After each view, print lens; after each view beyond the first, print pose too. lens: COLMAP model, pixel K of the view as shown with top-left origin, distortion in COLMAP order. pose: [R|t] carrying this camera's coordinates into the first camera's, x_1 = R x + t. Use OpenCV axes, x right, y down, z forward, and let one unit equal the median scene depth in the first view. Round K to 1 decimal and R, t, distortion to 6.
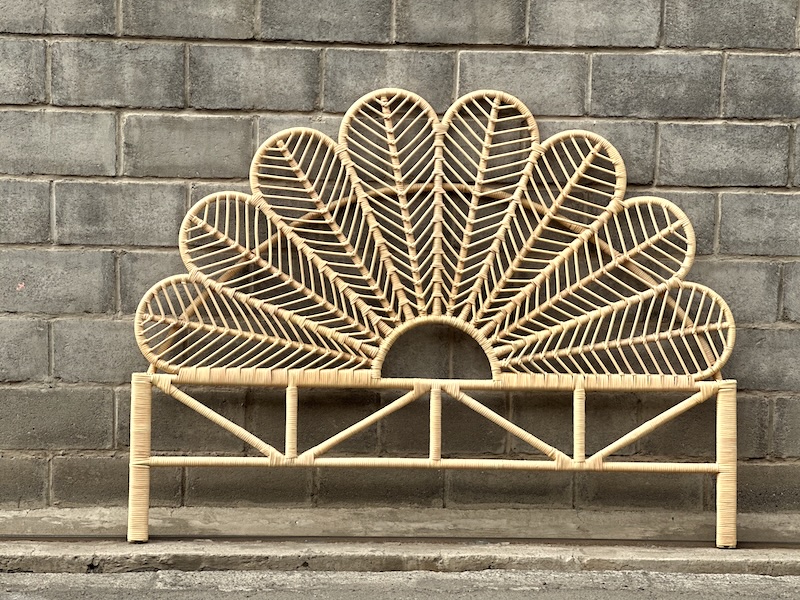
lens RADIAL K [[1831.5, 0, 404.1], [0, 1831.5, 297.6], [0, 0, 1]] dist [0.209870, 0.000000]
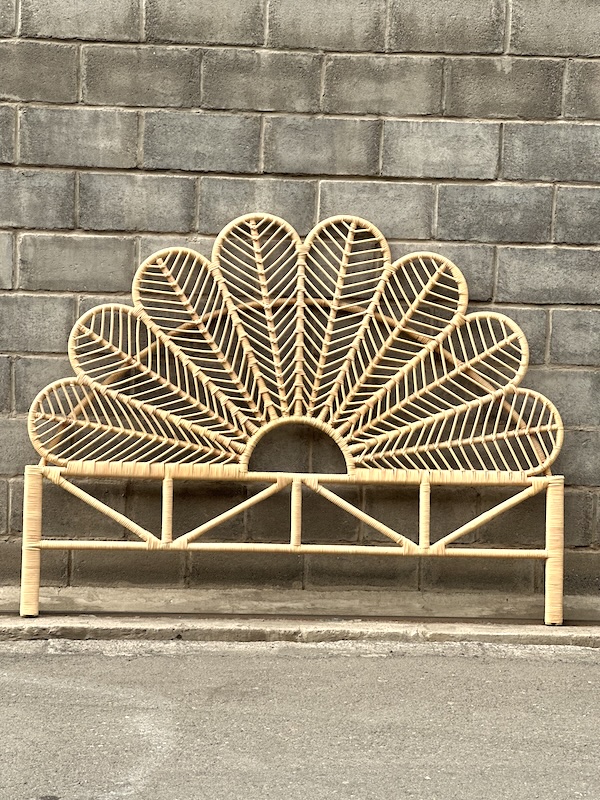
lens RADIAL K [[1831.5, 0, 293.9], [0, 1831.5, 400.4], [0, 0, 1]] dist [0.209870, 0.000000]
pose [[0.999841, 0.008336, 0.015747, -0.002523], [-0.008218, 0.999938, -0.007526, 0.008575], [-0.015809, 0.007396, 0.999848, -0.119432]]
